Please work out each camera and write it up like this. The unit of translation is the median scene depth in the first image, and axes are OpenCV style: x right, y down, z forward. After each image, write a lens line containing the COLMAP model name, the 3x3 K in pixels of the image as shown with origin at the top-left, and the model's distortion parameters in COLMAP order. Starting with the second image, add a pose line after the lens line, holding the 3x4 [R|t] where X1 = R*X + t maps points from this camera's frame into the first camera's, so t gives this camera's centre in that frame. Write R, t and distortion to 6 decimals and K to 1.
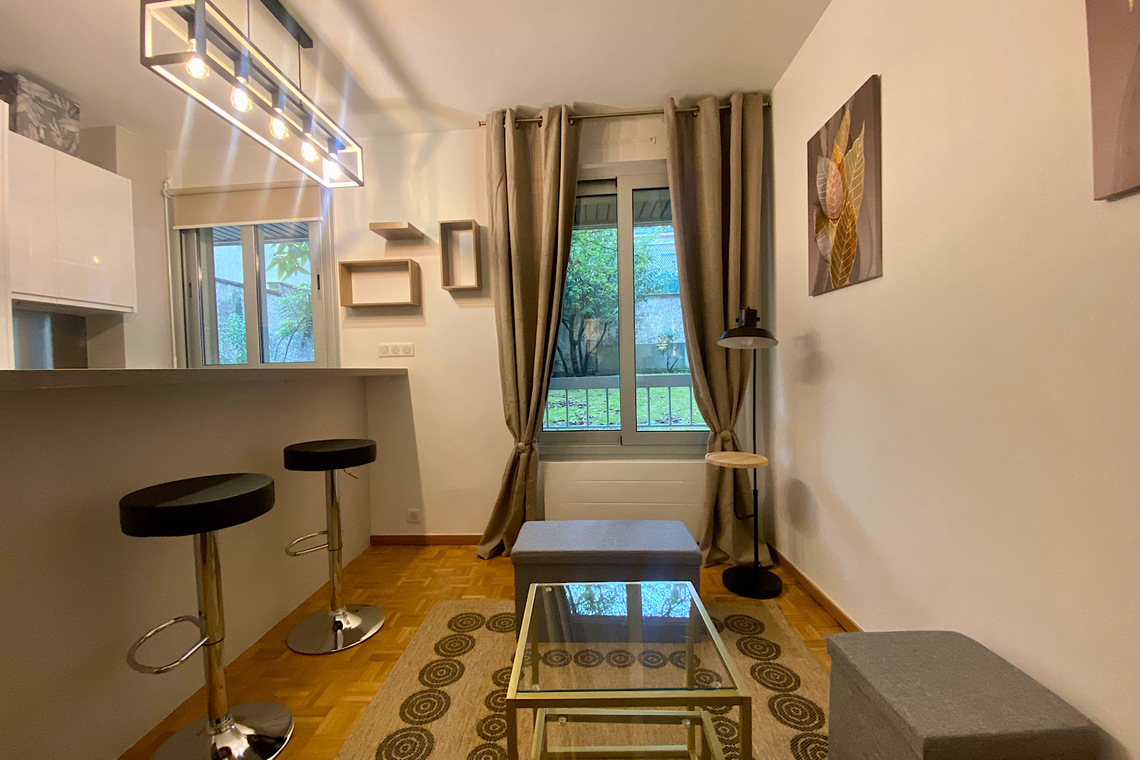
lens RADIAL K [[463.9, 0, 566.6], [0, 463.9, 383.0], [0, 0, 1]] dist [0.021716, -0.022605]
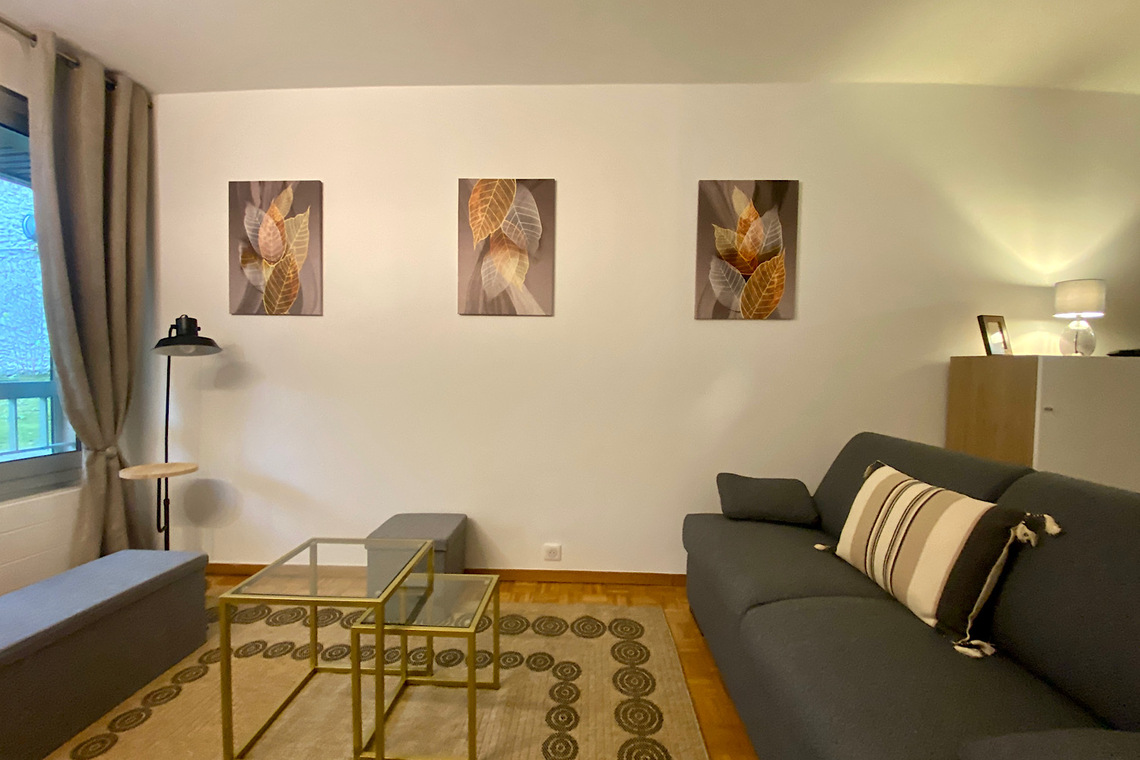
lens RADIAL K [[459.2, 0, 567.6], [0, 459.2, 384.9], [0, 0, 1]] dist [0.025628, -0.022840]
pose [[0.005173, -0.011537, 0.999920, -0.509109], [0.023634, 0.999656, 0.011412, -0.002225], [-0.999707, 0.023573, 0.005444, 0.128174]]
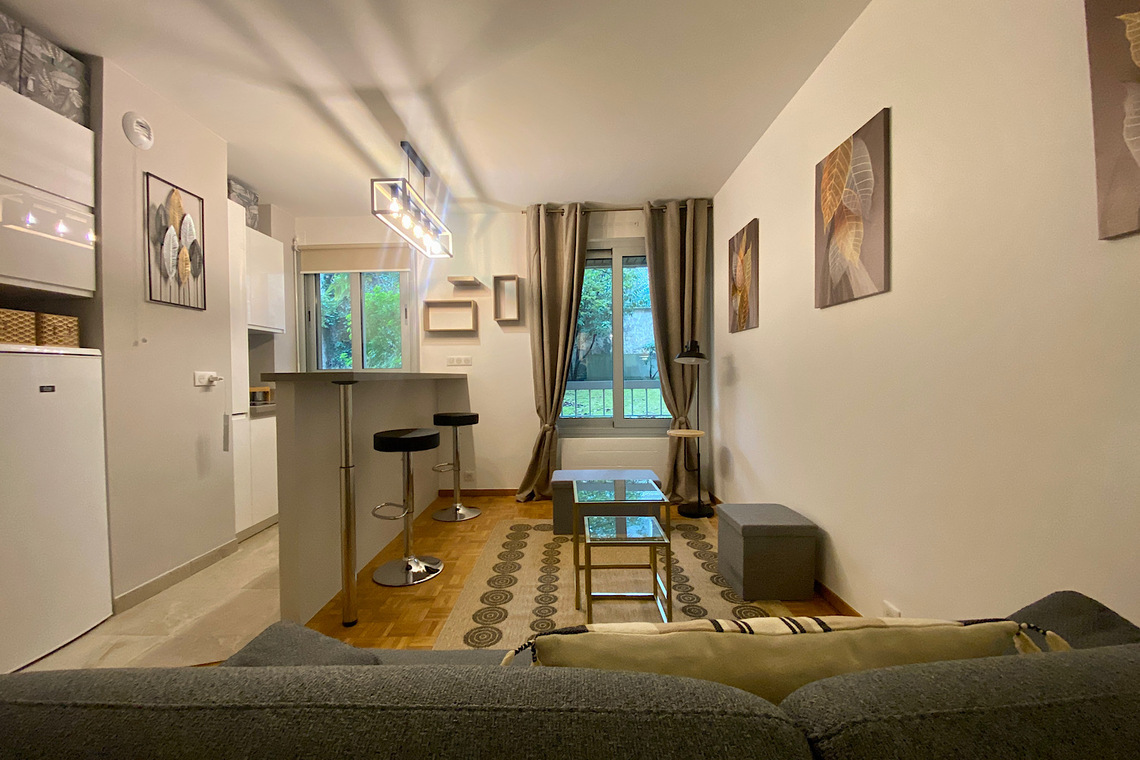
lens RADIAL K [[459.2, 0, 567.6], [0, 459.2, 384.9], [0, 0, 1]] dist [0.025628, -0.022840]
pose [[0.999370, 0.011814, 0.033478, -0.084703], [-0.011353, 0.999838, -0.013936, 0.021866], [-0.033638, 0.013547, 0.999342, -0.493733]]
